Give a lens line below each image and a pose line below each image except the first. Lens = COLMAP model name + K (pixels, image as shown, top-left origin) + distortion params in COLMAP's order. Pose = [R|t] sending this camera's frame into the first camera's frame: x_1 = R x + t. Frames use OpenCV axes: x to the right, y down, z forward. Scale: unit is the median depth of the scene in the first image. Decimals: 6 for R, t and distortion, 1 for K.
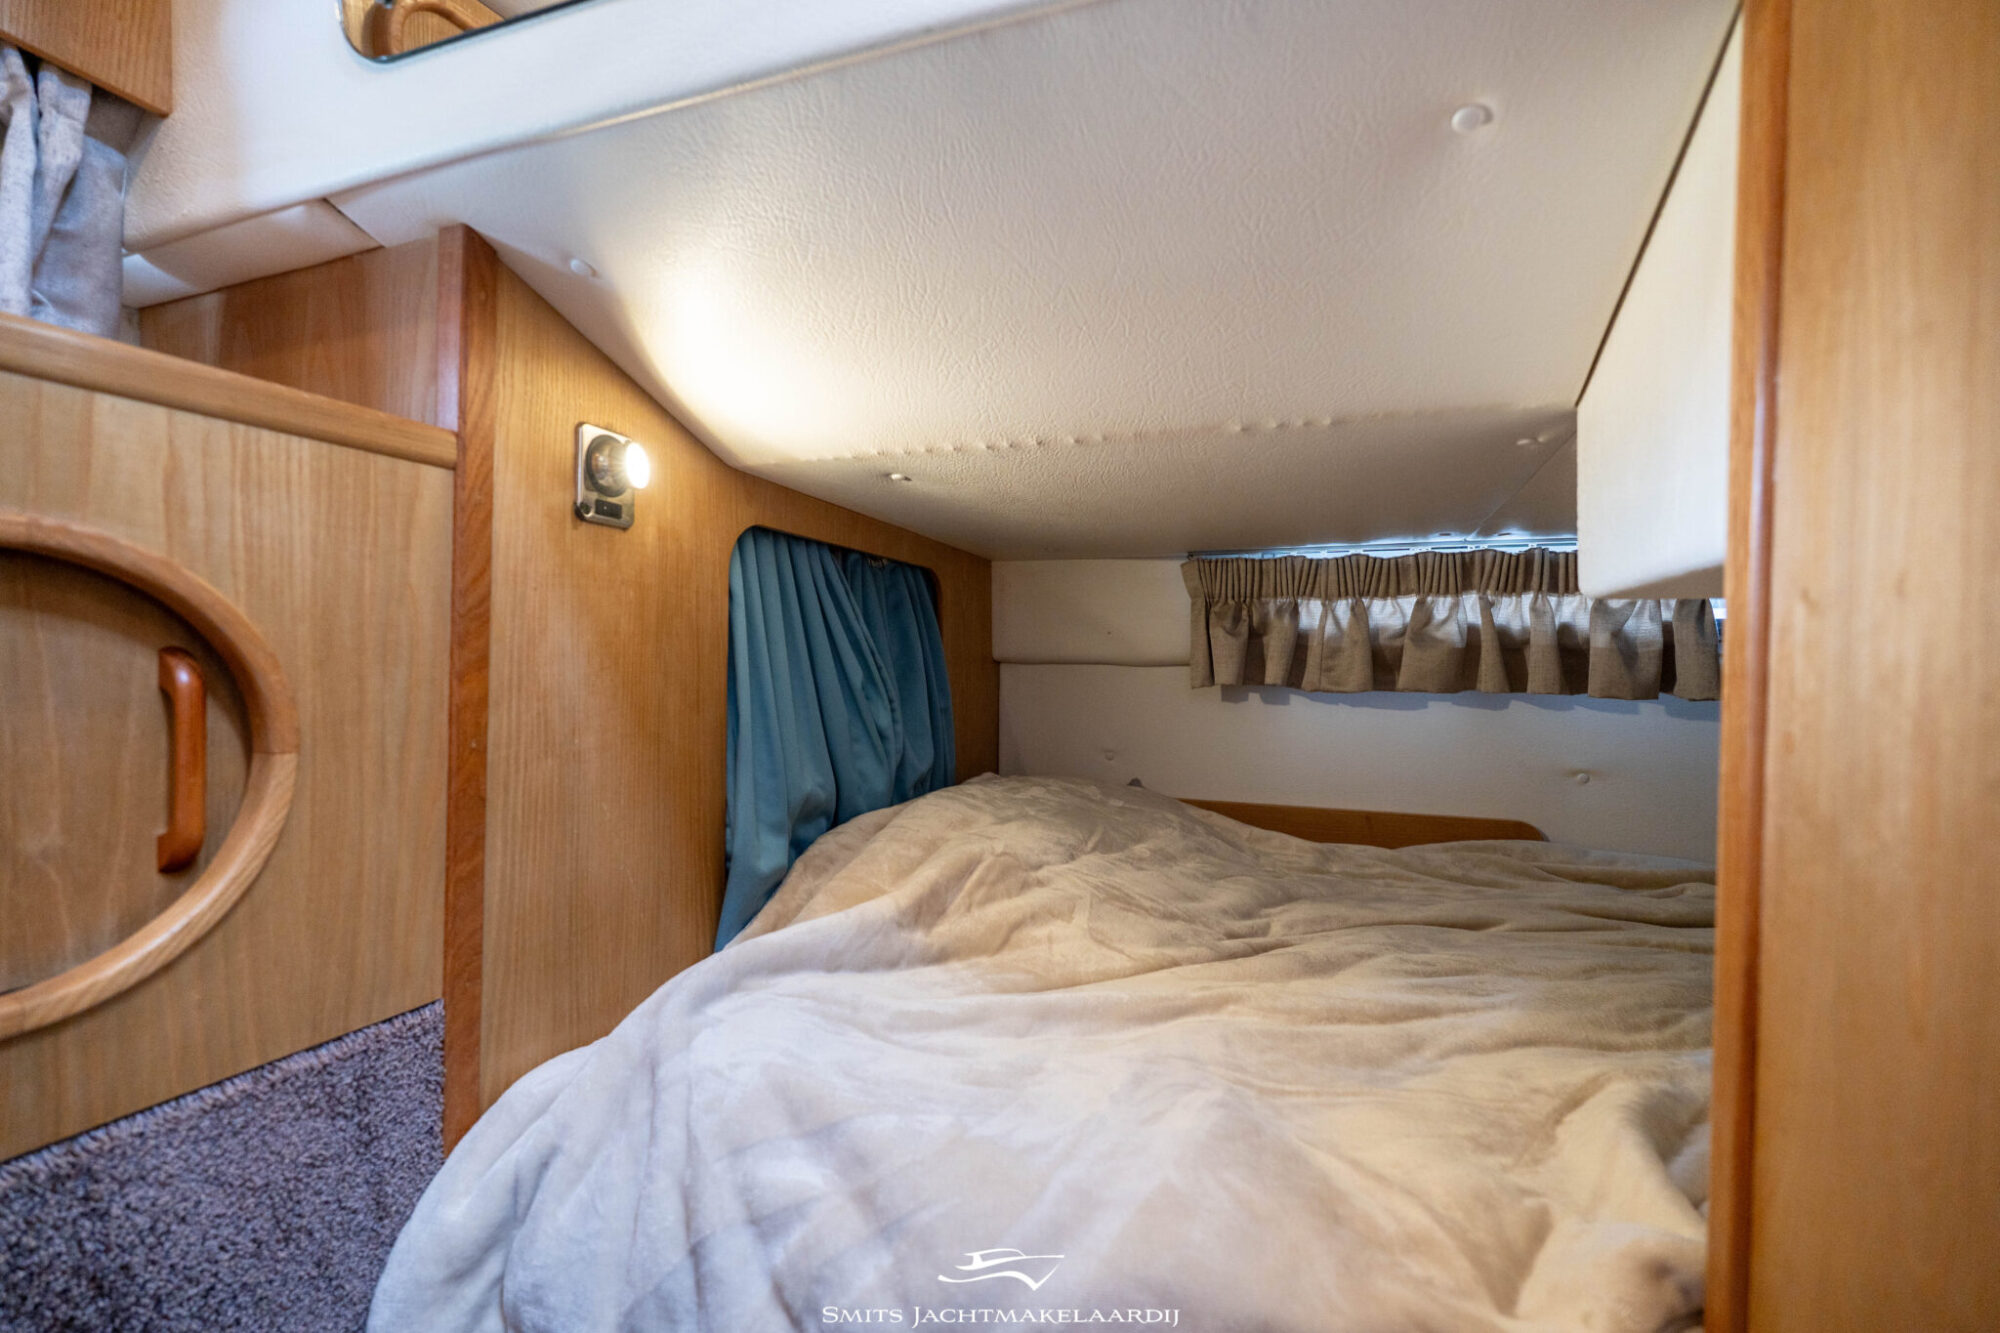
lens RADIAL K [[878.8, 0, 996.0], [0, 878.8, 666.4], [0, 0, 1]] dist [-0.002809, 0.001144]
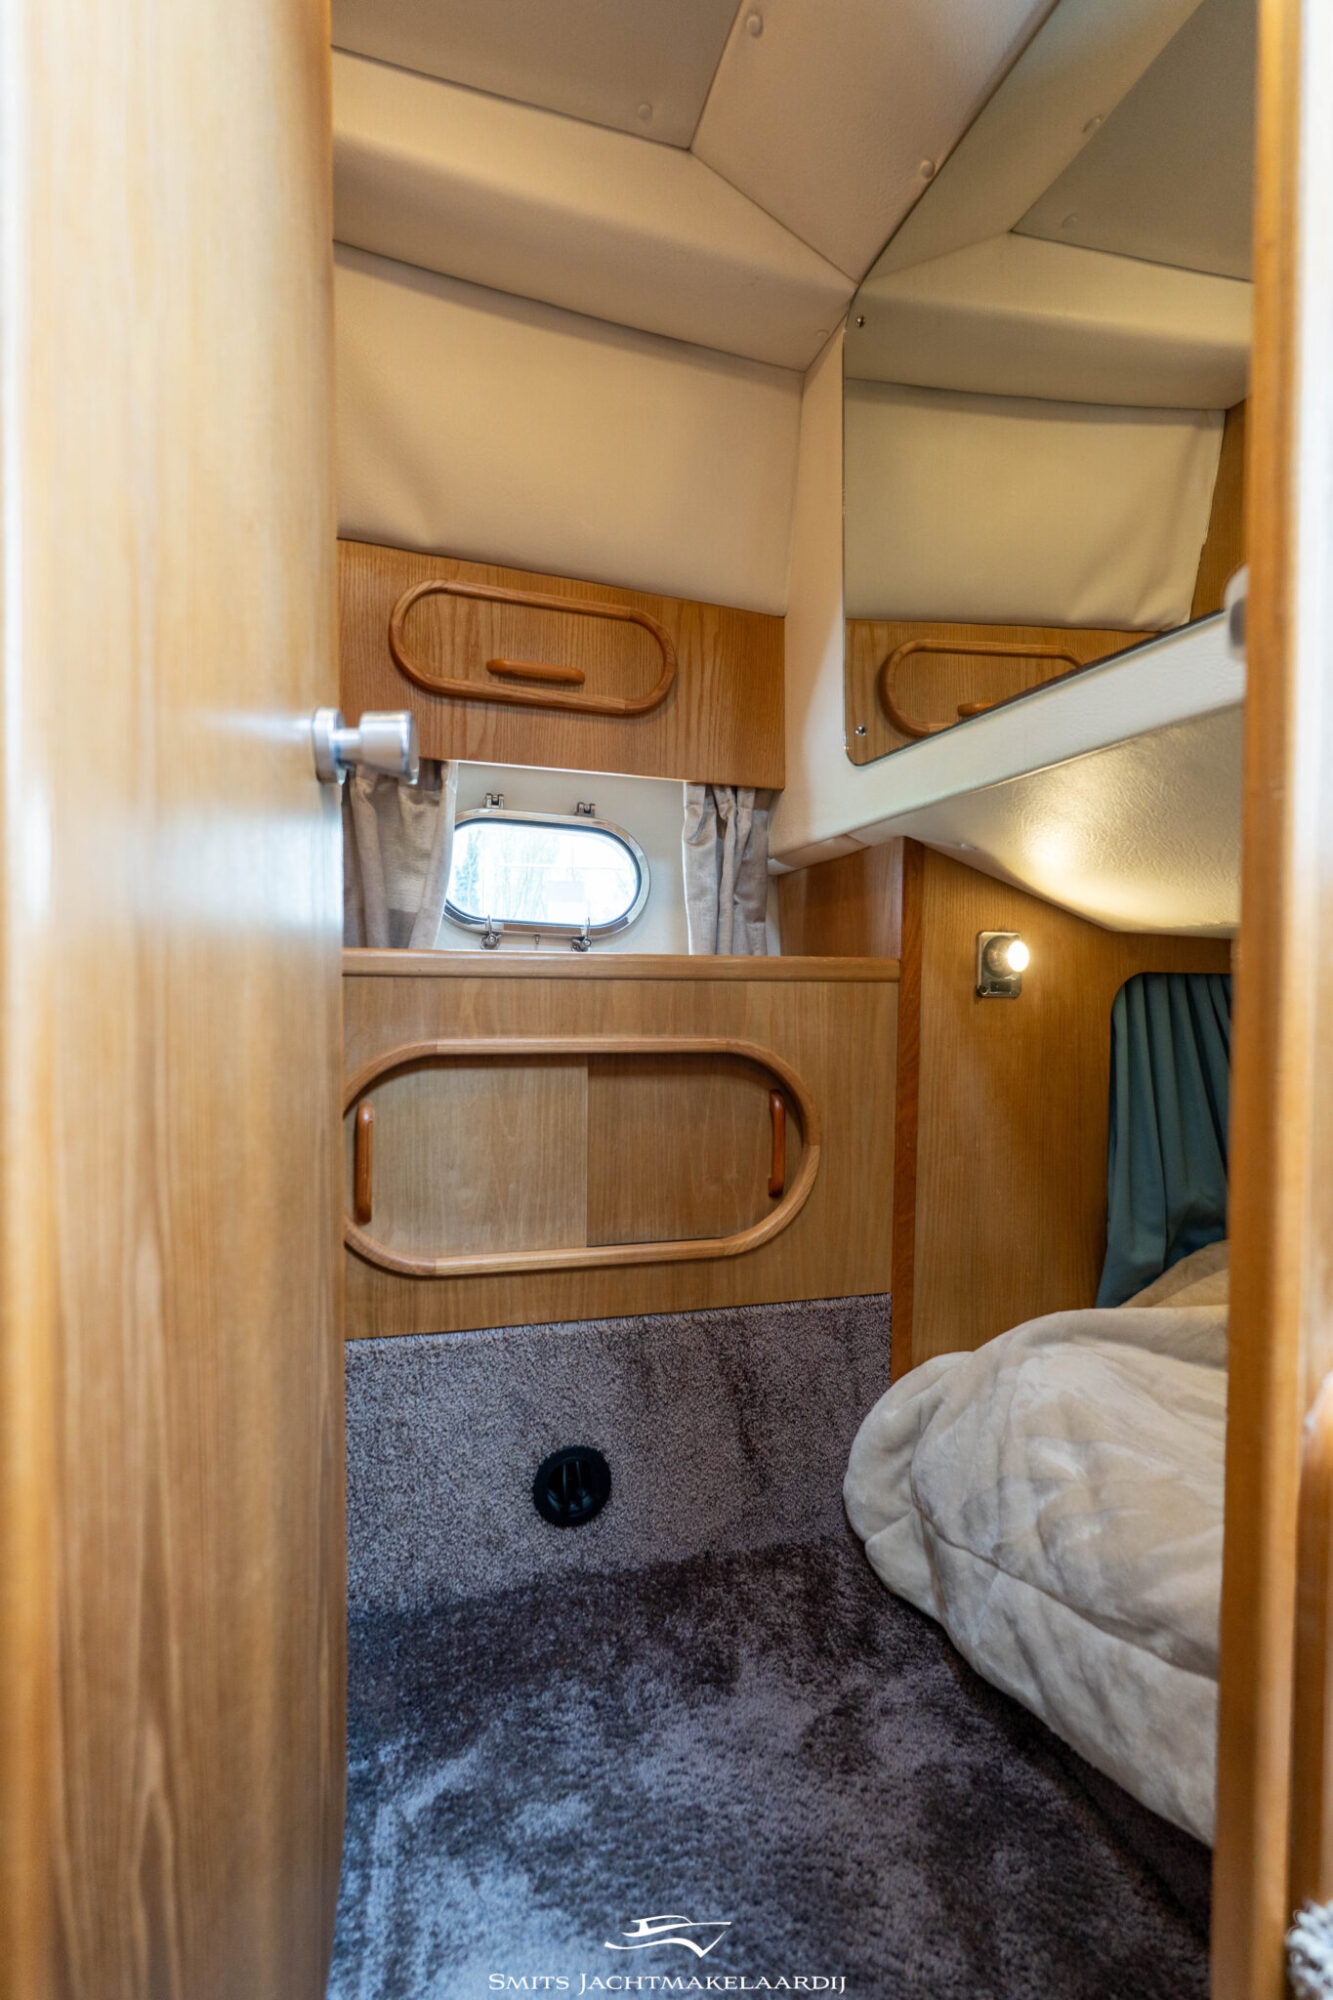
lens RADIAL K [[978.2, 0, 671.5], [0, 978.2, 1000.7], [0, 0, 1]] dist [-0.000448, -0.000942]
pose [[0.608046, 0.008648, -0.793854, 0.634007], [-0.005493, 0.999963, 0.006686, -0.205071], [0.793883, 0.000296, 0.608071, -0.509560]]
